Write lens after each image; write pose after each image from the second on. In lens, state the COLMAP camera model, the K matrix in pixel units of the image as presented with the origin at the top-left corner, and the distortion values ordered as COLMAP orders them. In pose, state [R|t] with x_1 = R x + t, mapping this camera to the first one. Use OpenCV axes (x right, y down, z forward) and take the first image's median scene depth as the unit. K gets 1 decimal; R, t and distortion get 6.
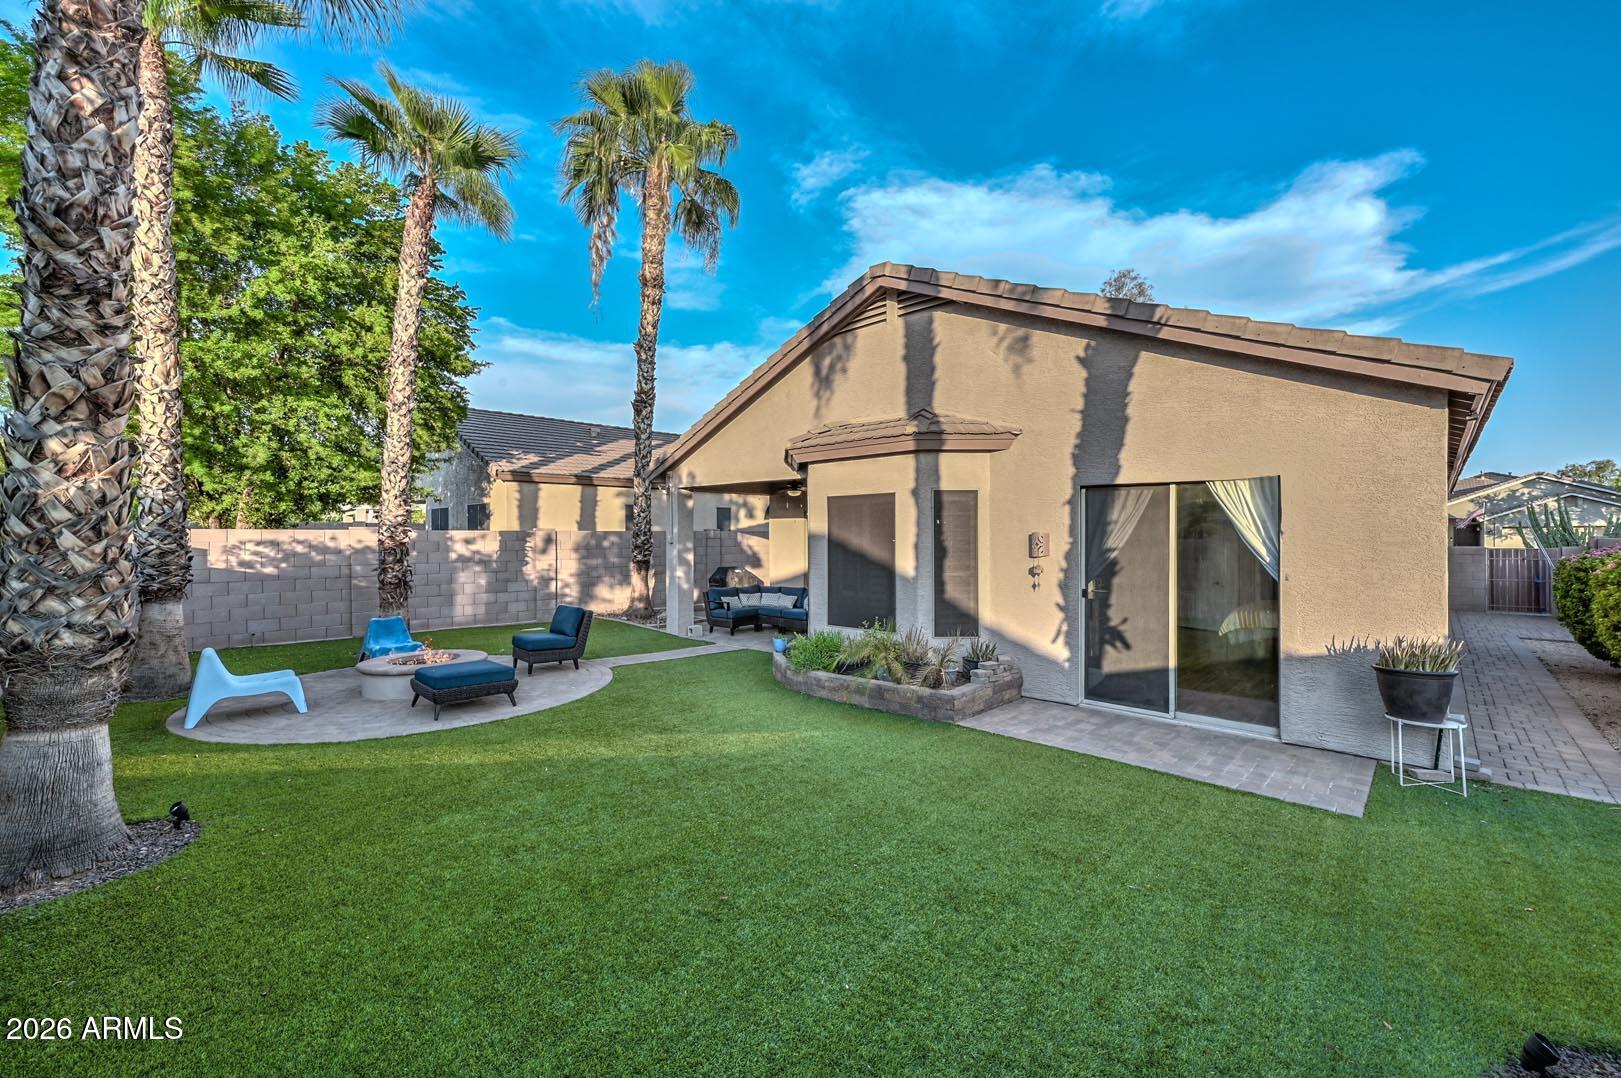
lens RADIAL K [[645.0, 0, 799.5], [0, 645.0, 543.0], [0, 0, 1]] dist [0.031531, 0.000760]
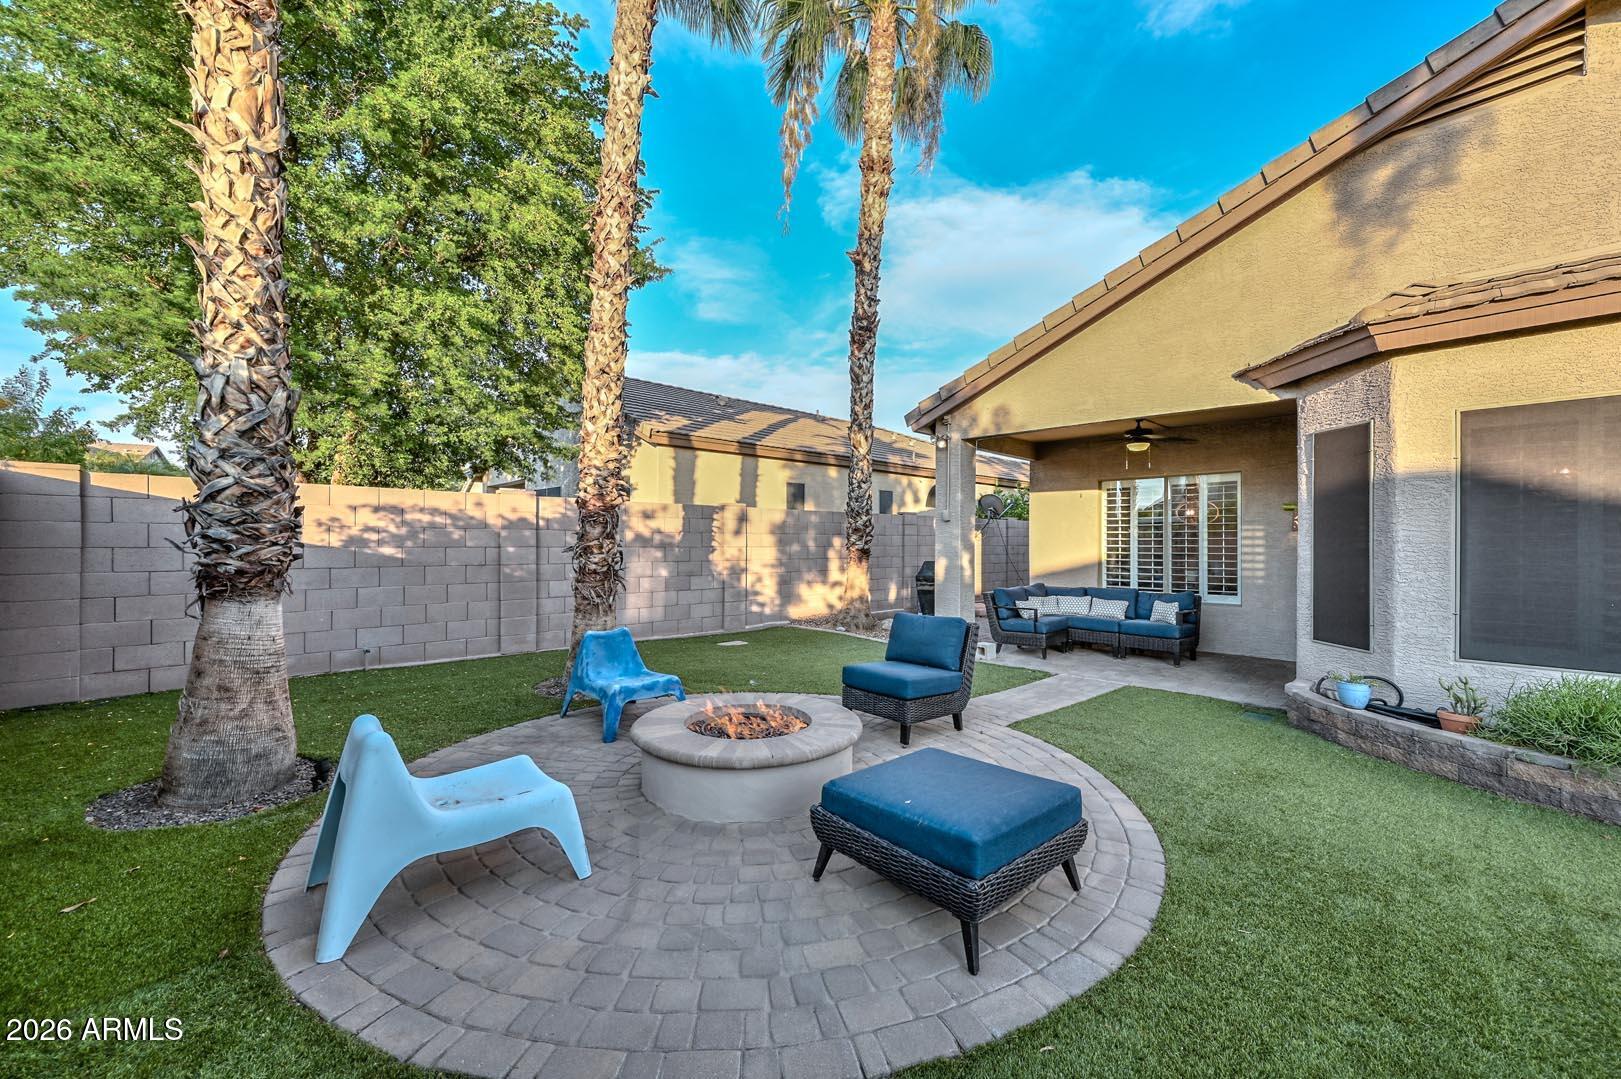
lens RADIAL K [[645.0, 0, 823.4], [0, 645.0, 539.2], [0, 0, 1]] dist [0.031531, 0.000760]
pose [[0.999840, 0.005830, -0.016905, -0.369107], [-0.006010, 0.999926, -0.010602, 0.033632], [0.016842, 0.010702, 0.999801, 0.366618]]
